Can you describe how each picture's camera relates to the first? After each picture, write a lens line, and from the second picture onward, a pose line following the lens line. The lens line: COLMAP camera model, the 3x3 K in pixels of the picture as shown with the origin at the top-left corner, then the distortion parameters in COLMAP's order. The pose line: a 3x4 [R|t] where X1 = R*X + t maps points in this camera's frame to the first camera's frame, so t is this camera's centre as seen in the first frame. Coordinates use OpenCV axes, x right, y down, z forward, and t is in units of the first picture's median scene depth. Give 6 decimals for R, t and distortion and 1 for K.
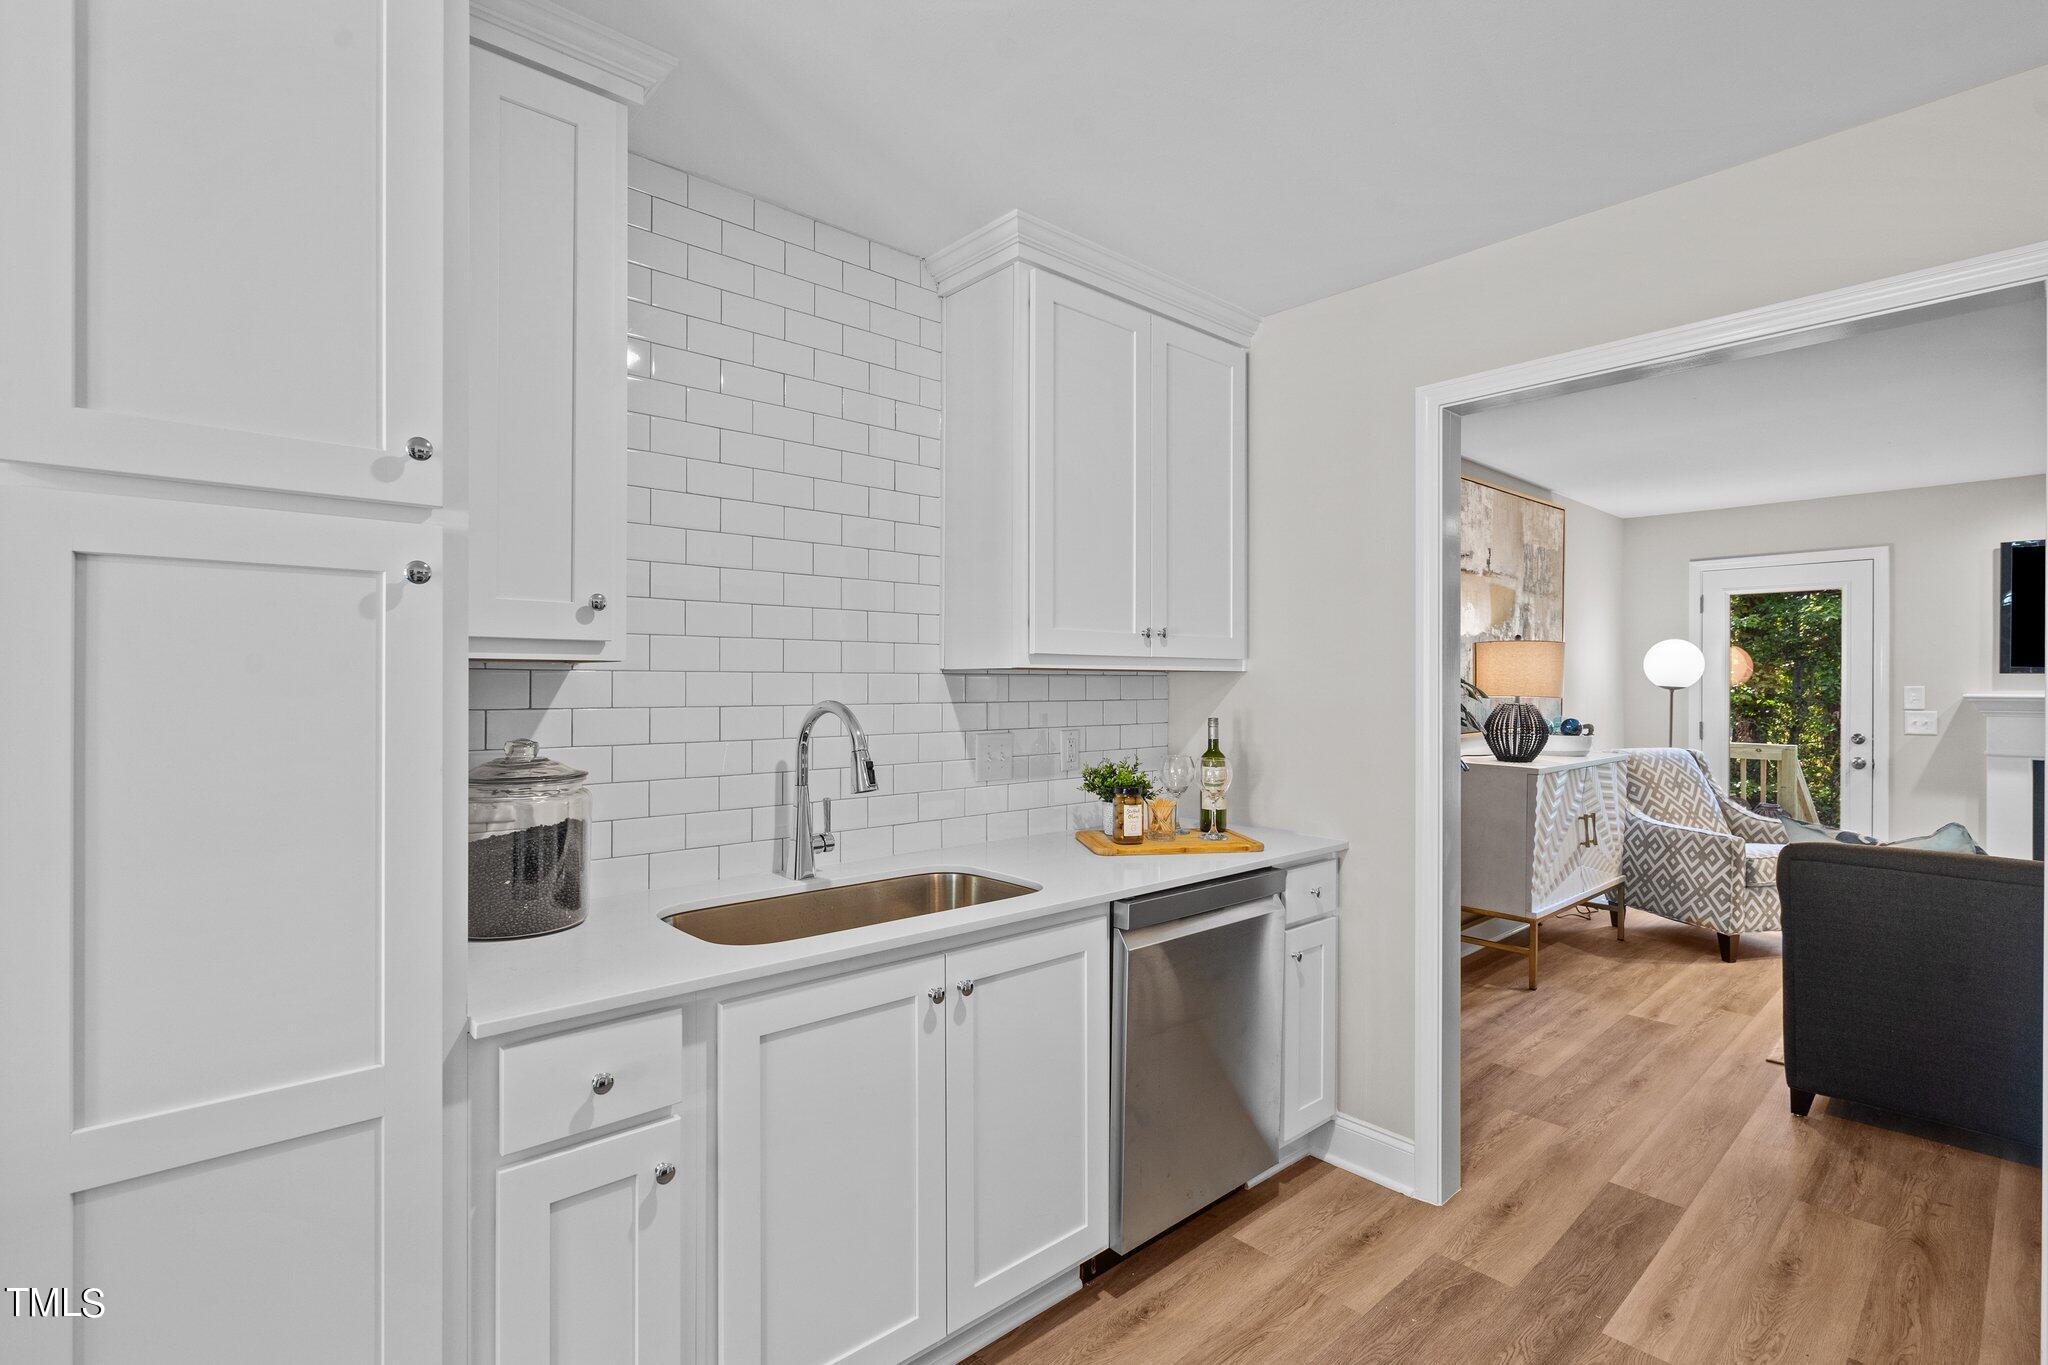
lens RADIAL K [[947.6, 0, 1020.8], [0, 947.6, 683.4], [0, 0, 1]] dist [-0.000345, 0.000101]
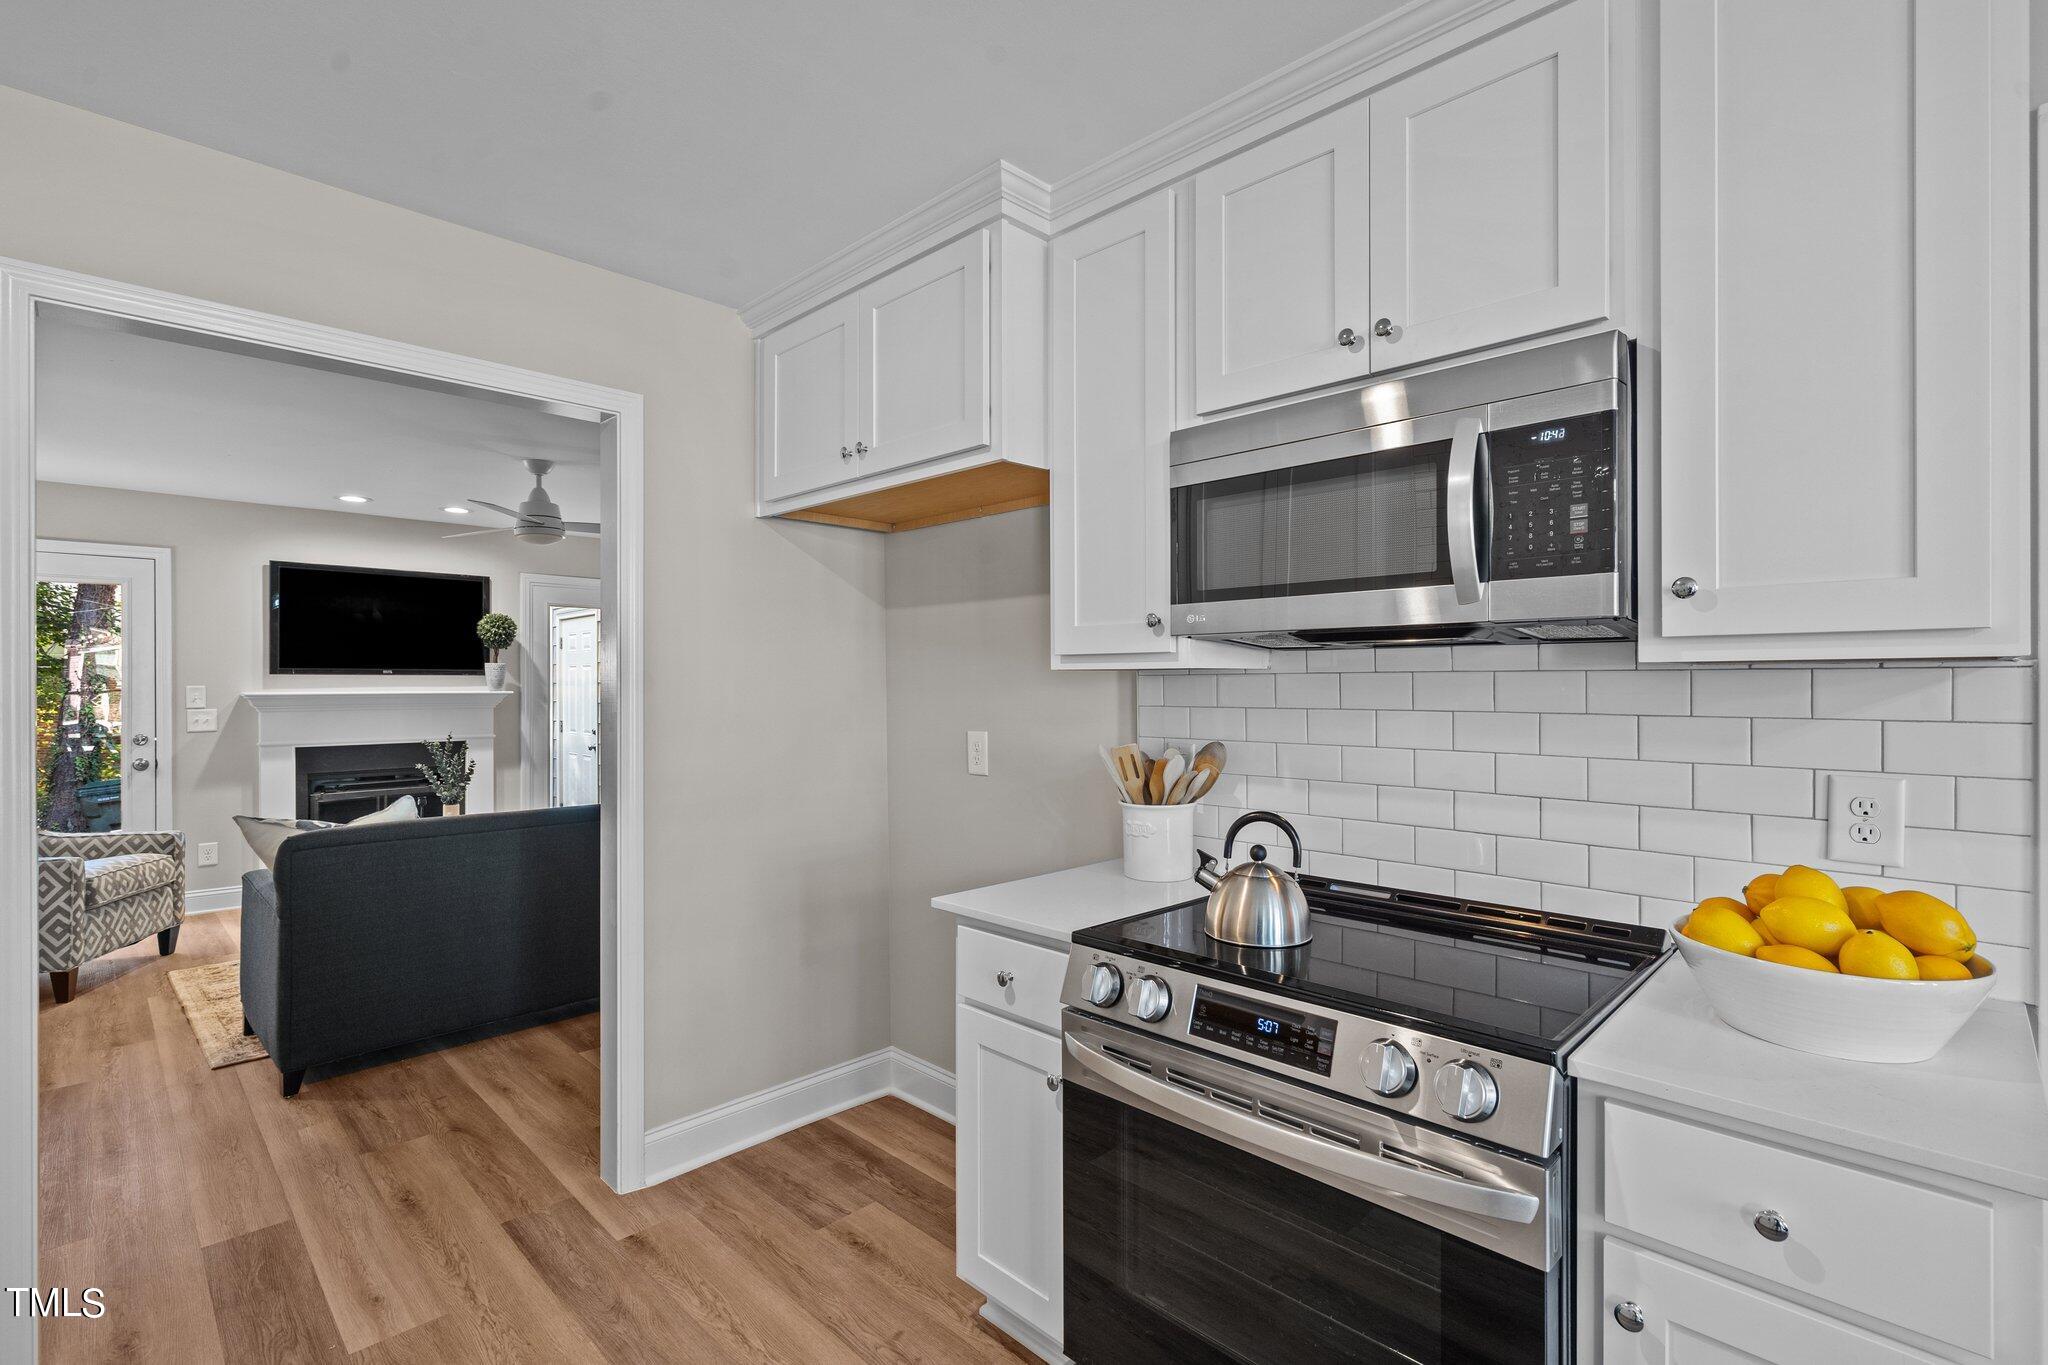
lens RADIAL K [[947.6, 0, 1020.8], [0, 947.6, 683.4], [0, 0, 1]] dist [-0.000345, 0.000101]
pose [[-0.049249, -0.004182, 0.998778, -0.232329], [0.004266, 0.999981, 0.004398, -0.000968], [-0.998777, 0.004478, -0.049231, 0.217063]]
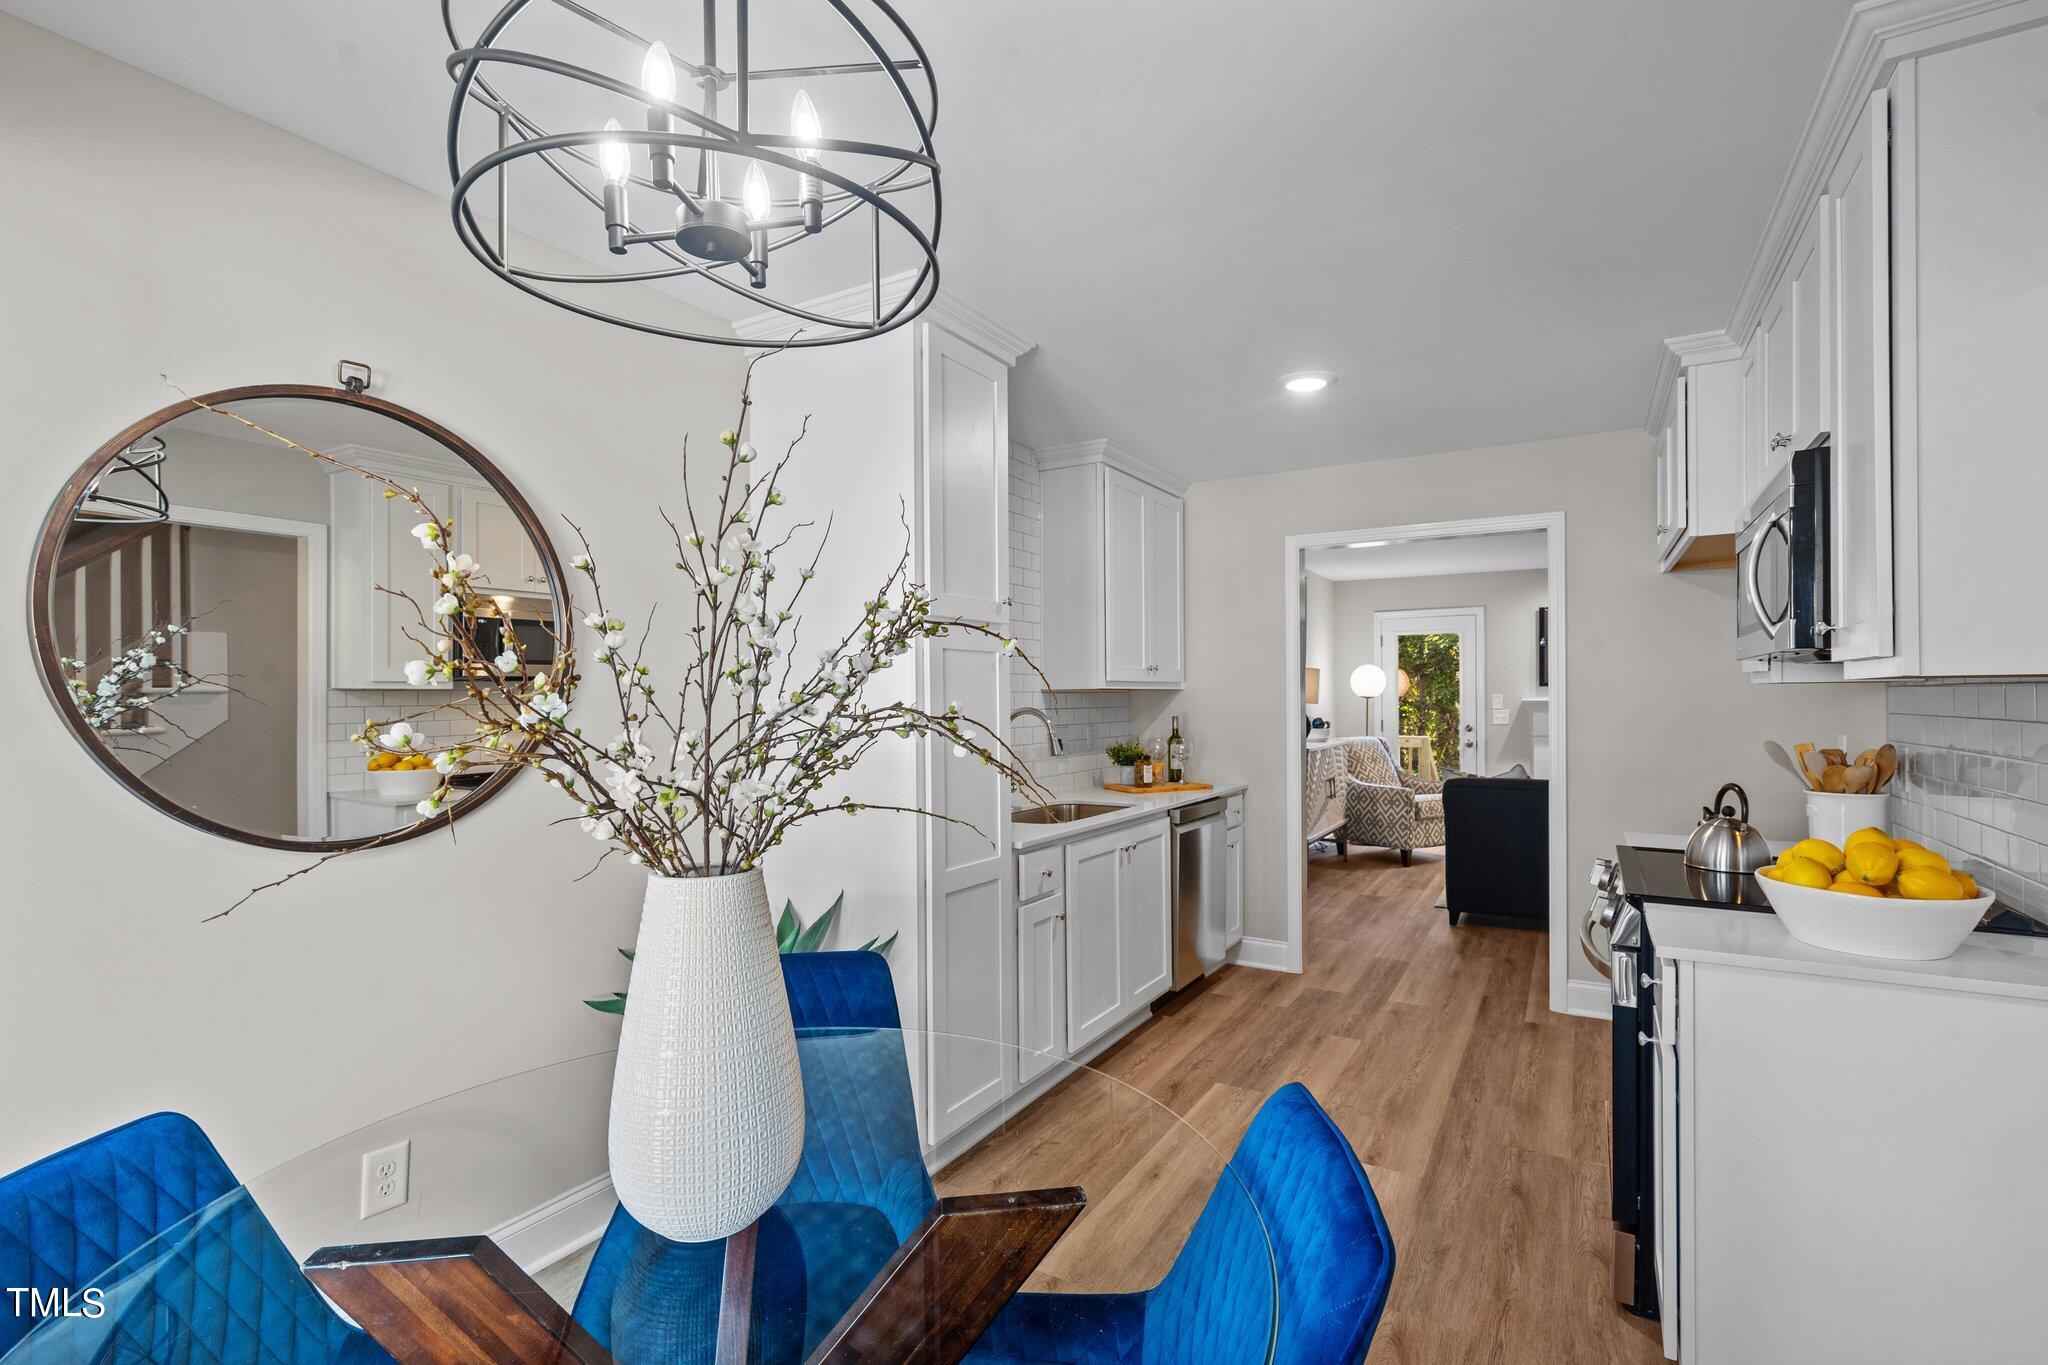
lens RADIAL K [[952.7, 0, 1024.6], [0, 952.7, 701.0], [0, 0, 1]] dist [-0.001146, -0.000010]
pose [[0.954754, -0.011262, 0.297184, -0.473423], [0.010746, 0.999937, 0.003372, -0.000407], [-0.297203, -0.000026, 0.954814, -0.475825]]
